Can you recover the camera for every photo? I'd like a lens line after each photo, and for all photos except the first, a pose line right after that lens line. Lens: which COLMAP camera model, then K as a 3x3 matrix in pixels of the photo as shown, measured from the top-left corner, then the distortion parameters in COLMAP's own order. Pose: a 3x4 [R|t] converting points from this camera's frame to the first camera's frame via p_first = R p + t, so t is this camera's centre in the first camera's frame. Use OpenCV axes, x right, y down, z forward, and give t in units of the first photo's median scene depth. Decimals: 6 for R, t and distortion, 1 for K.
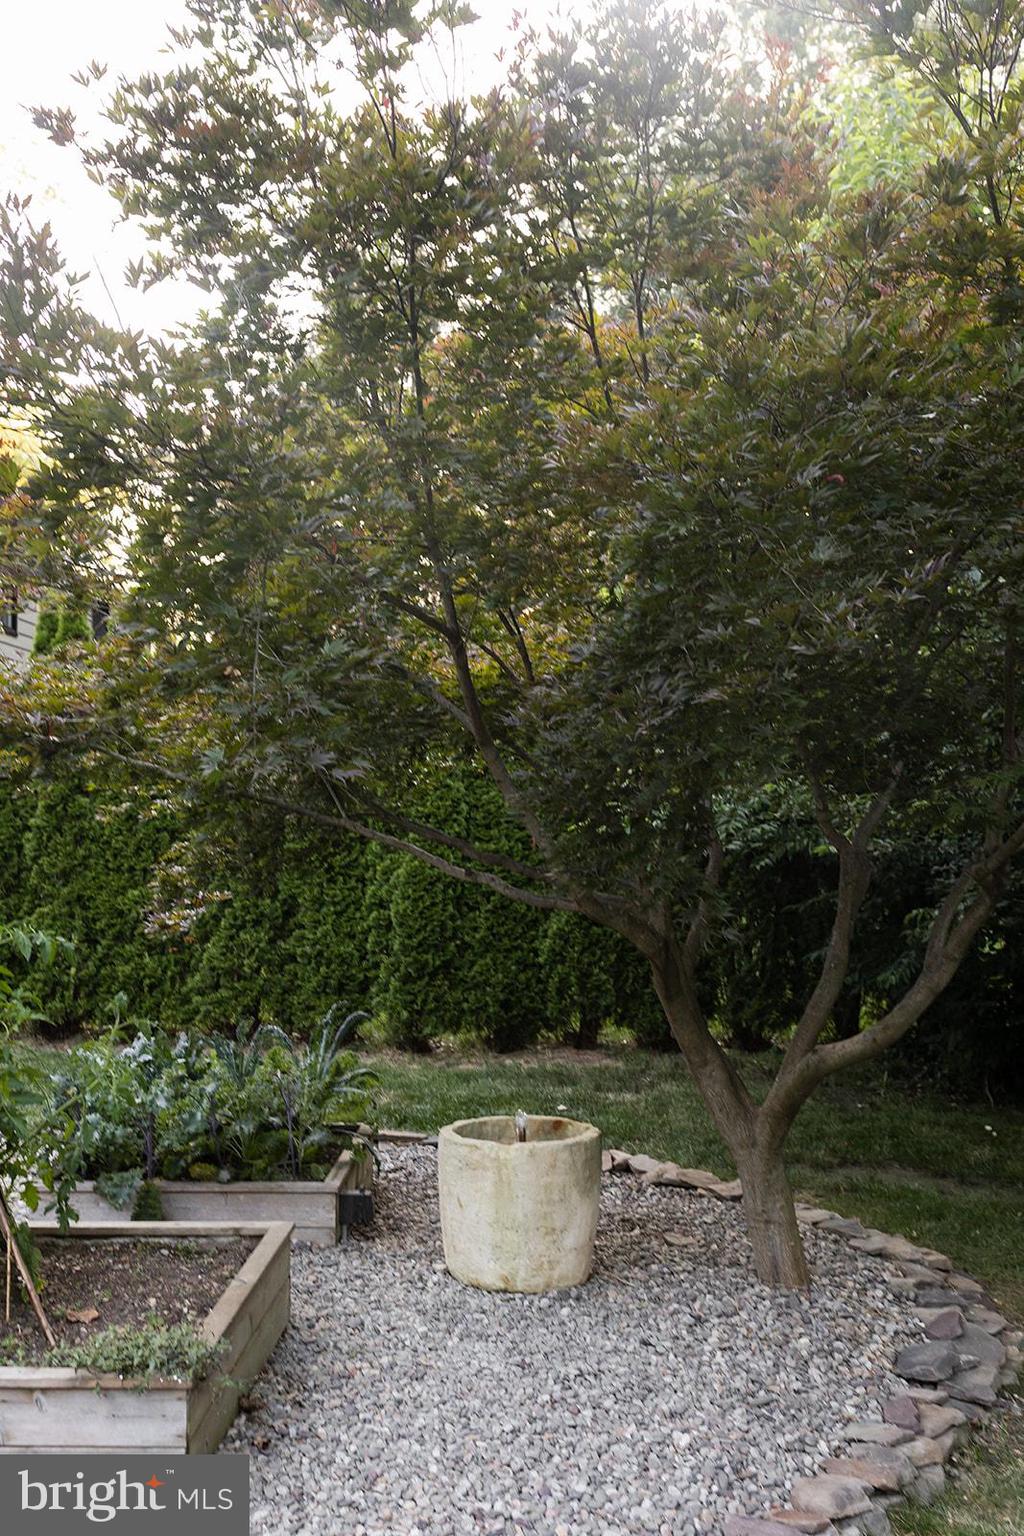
lens RADIAL K [[1450.2, 0, 512.0], [0, 1450.2, 768.0], [0, 0, 1]] dist [-0.005680, 0.008810]
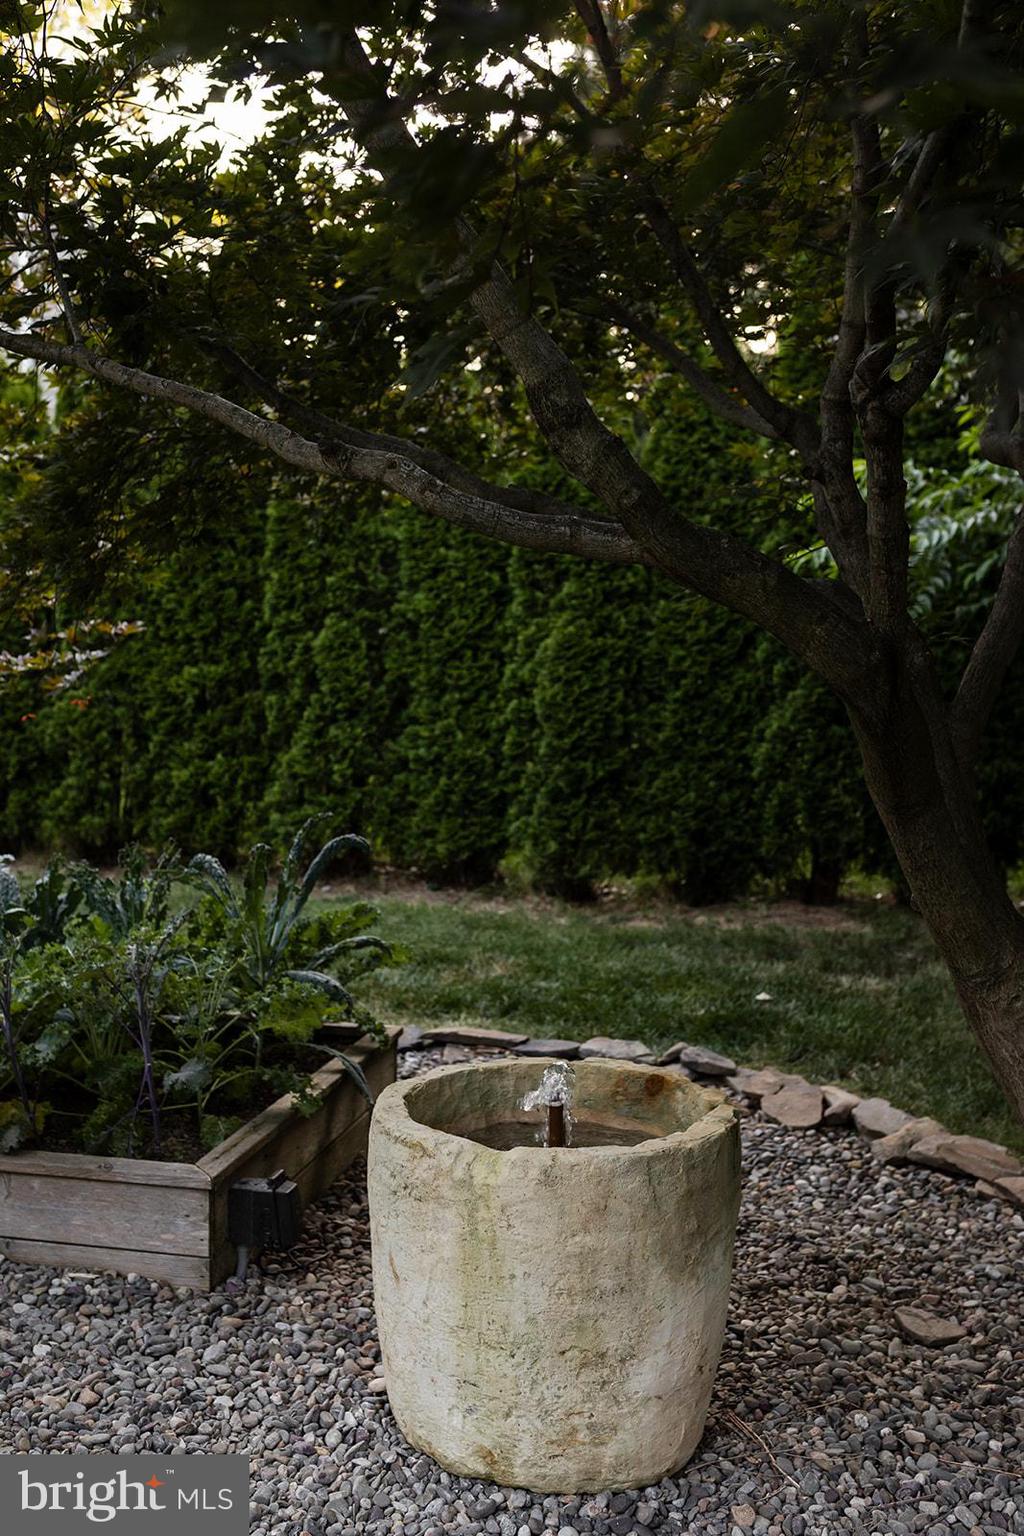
lens RADIAL K [[1450.2, 0, 512.0], [0, 1450.2, 768.0], [0, 0, 1]] dist [-0.005680, 0.008810]
pose [[0.980280, 0.019536, -0.196647, 0.042709], [0.002406, 0.993848, 0.110727, 0.054451], [0.197601, -0.109017, 0.974202, 0.316551]]
